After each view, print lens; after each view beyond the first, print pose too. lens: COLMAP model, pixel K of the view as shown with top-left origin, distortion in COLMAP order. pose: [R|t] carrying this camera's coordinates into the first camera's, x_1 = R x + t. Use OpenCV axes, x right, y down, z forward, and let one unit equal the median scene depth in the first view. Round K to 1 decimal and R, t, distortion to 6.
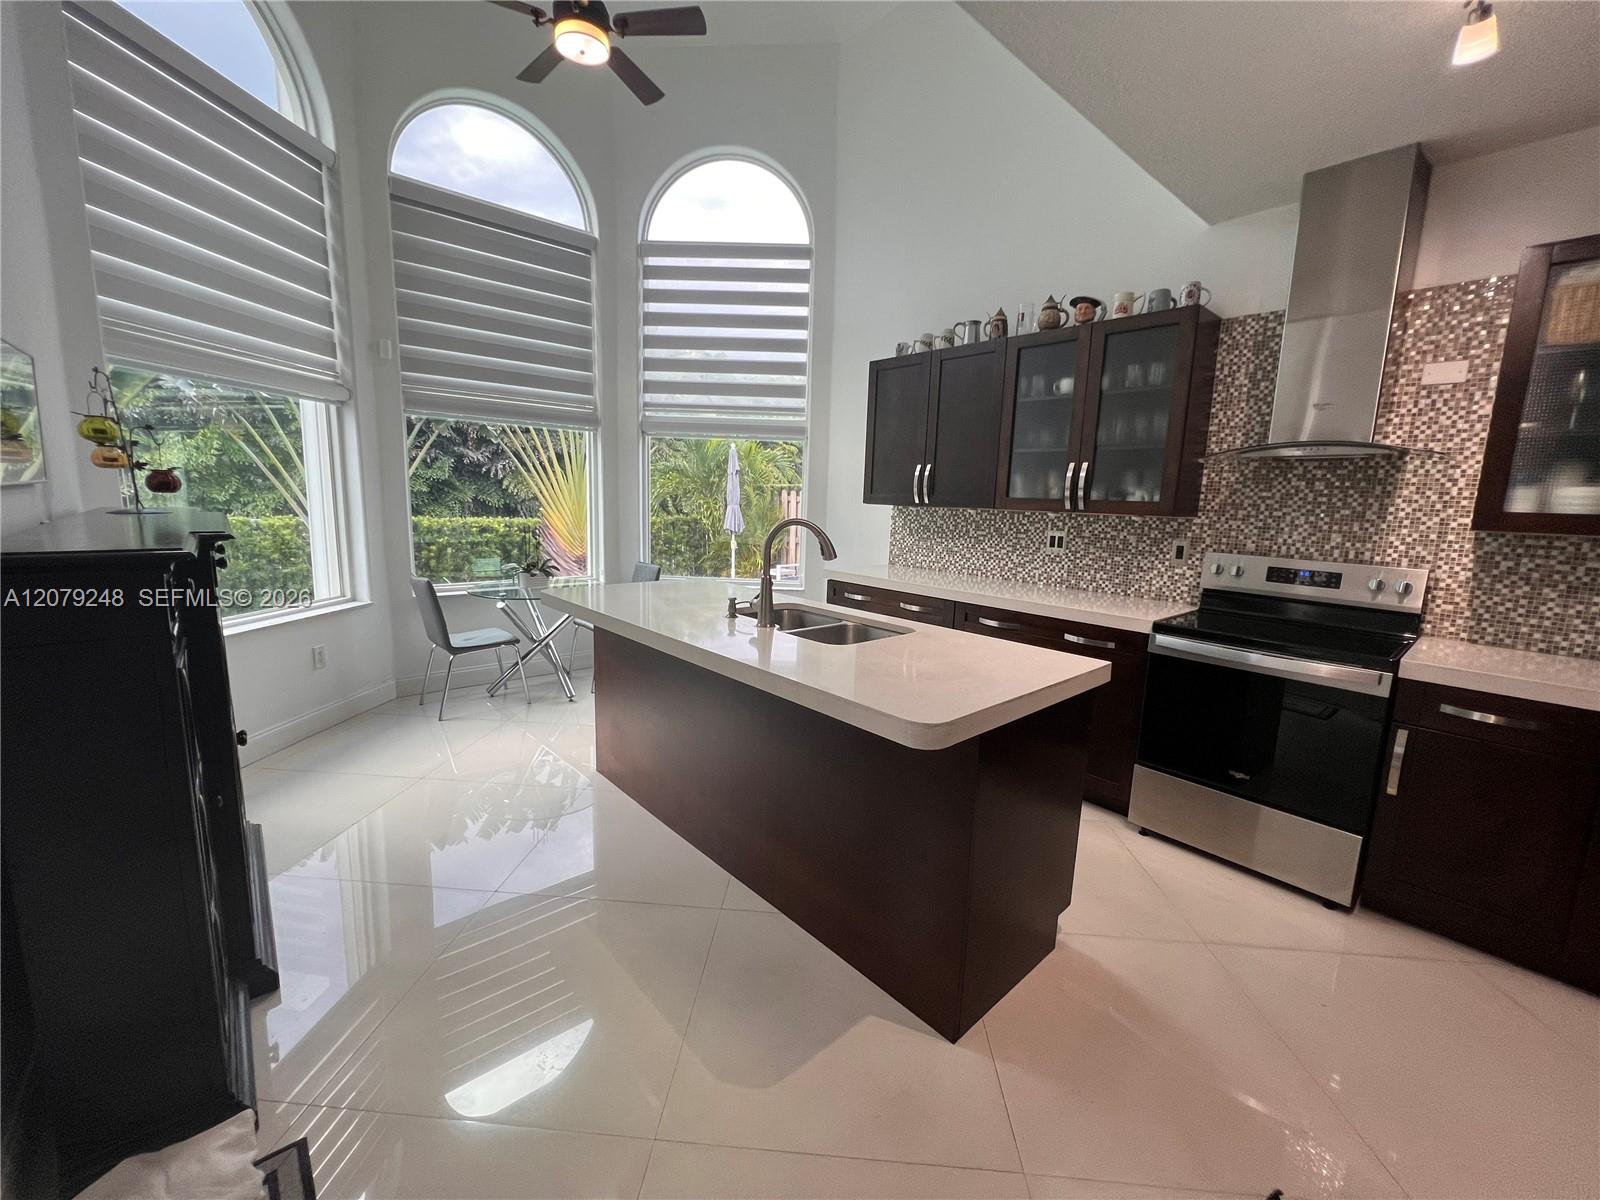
lens RADIAL K [[645.5, 0, 798.2], [0, 645.5, 594.2], [0, 0, 1]] dist [0.000224, 0.000213]
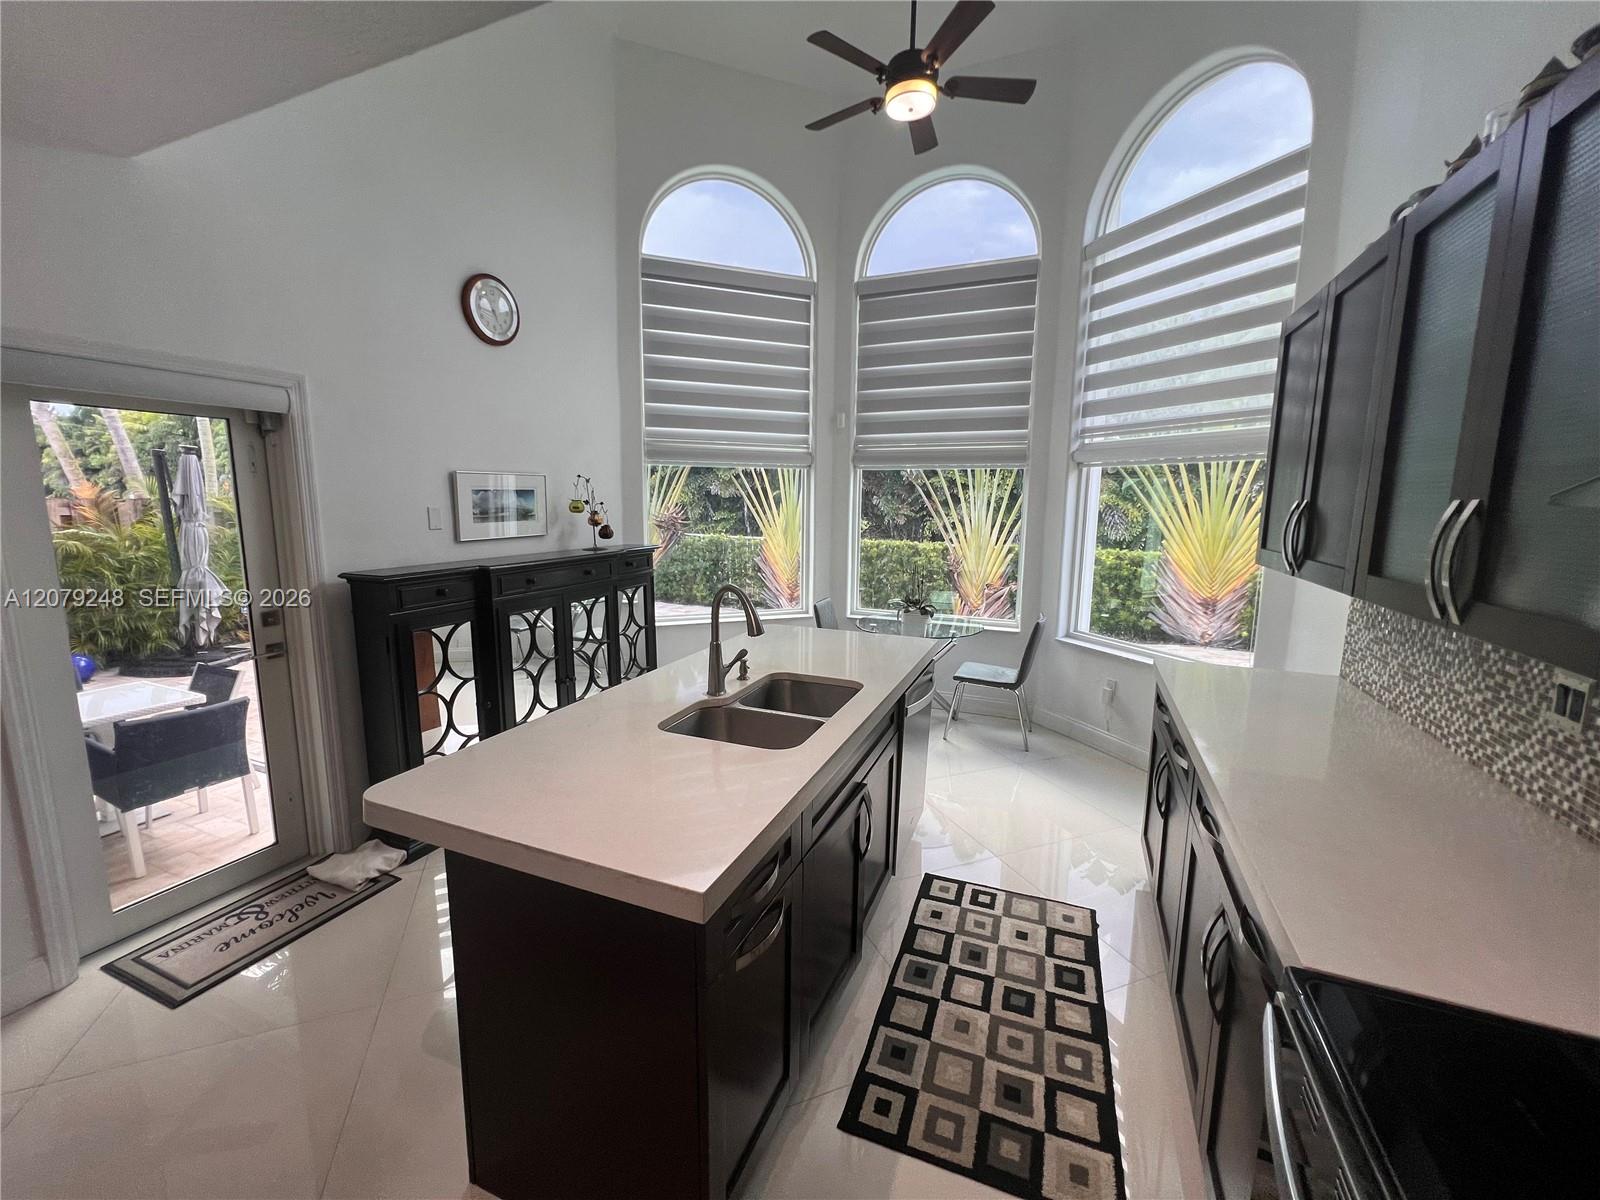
lens RADIAL K [[645.5, 0, 798.2], [0, 645.5, 594.2], [0, 0, 1]] dist [0.000224, 0.000213]
pose [[0.423935, 0.105202, -0.899562, 0.506289], [-0.134753, 0.989502, 0.052216, -0.096241], [0.895612, 0.099083, 0.433661, 0.407258]]
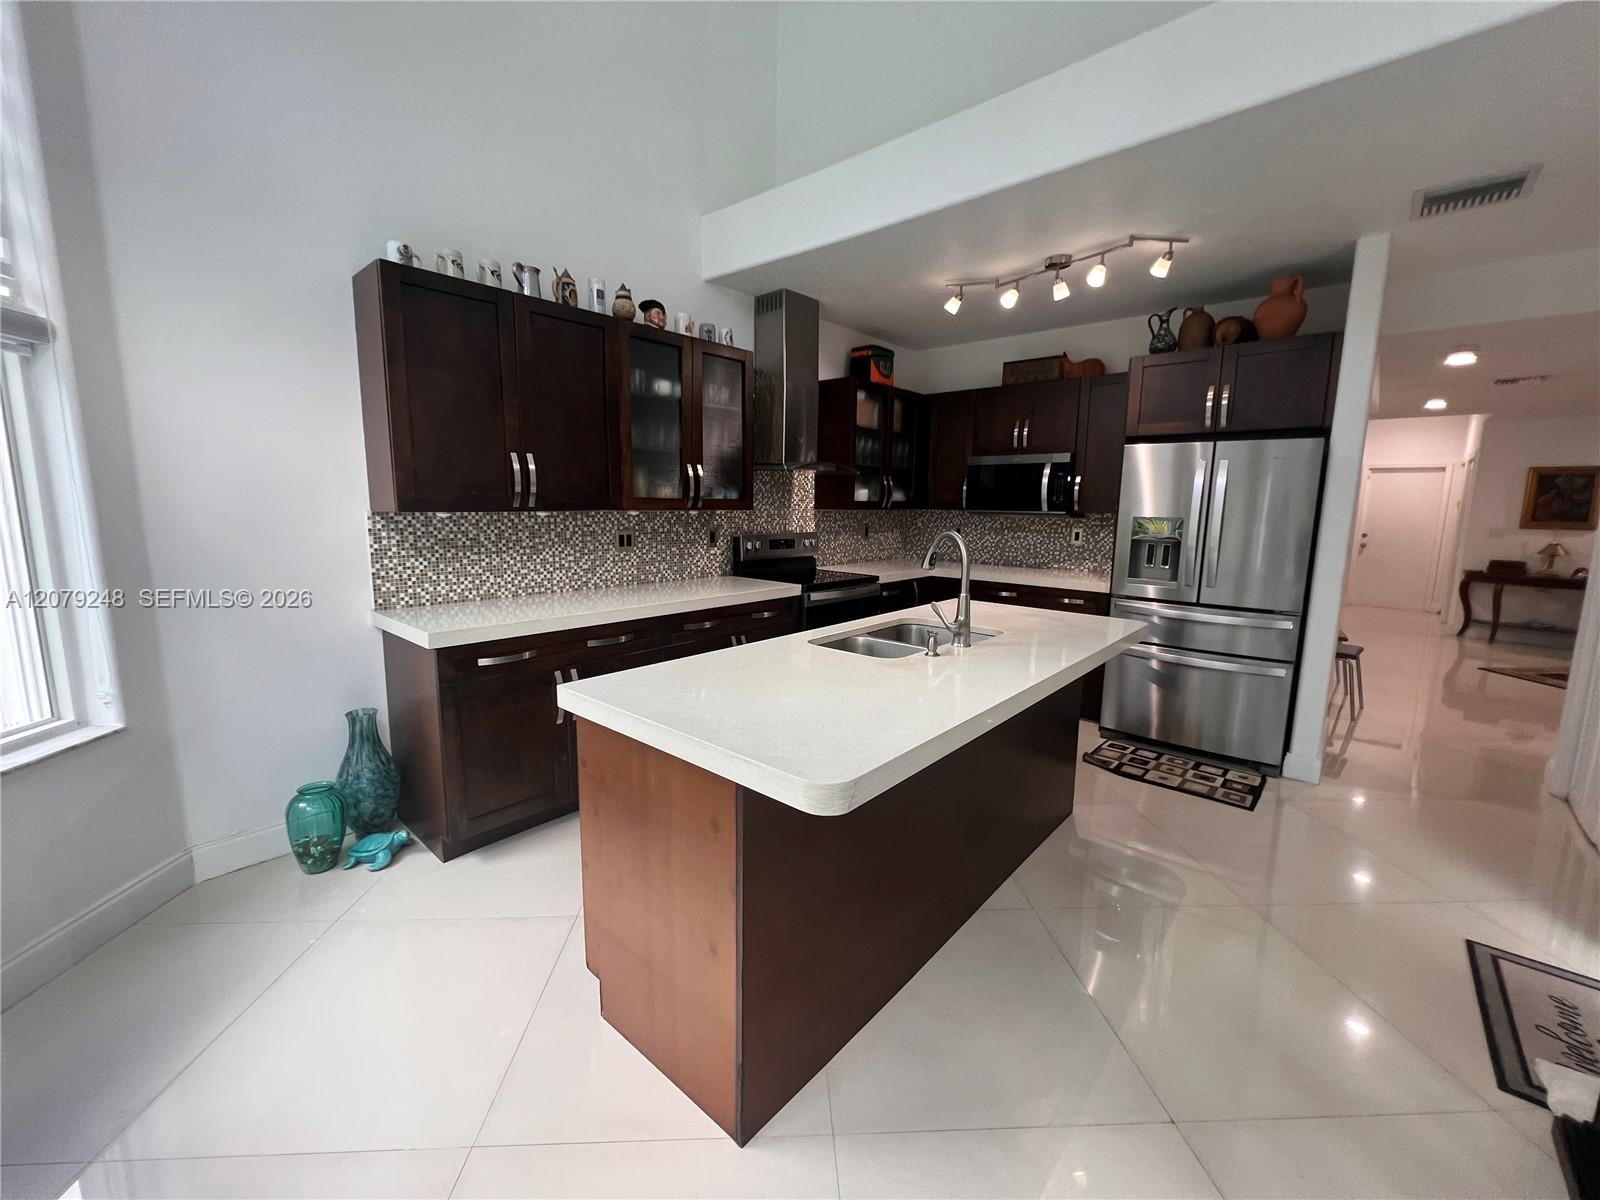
lens RADIAL K [[645.5, 0, 798.2], [0, 645.5, 594.2], [0, 0, 1]] dist [0.000224, 0.000213]
pose [[-0.088370, -0.189869, 0.977824, -0.562070], [0.123814, 0.971958, 0.199920, -0.155311], [-0.988363, 0.138735, -0.062384, 0.762454]]
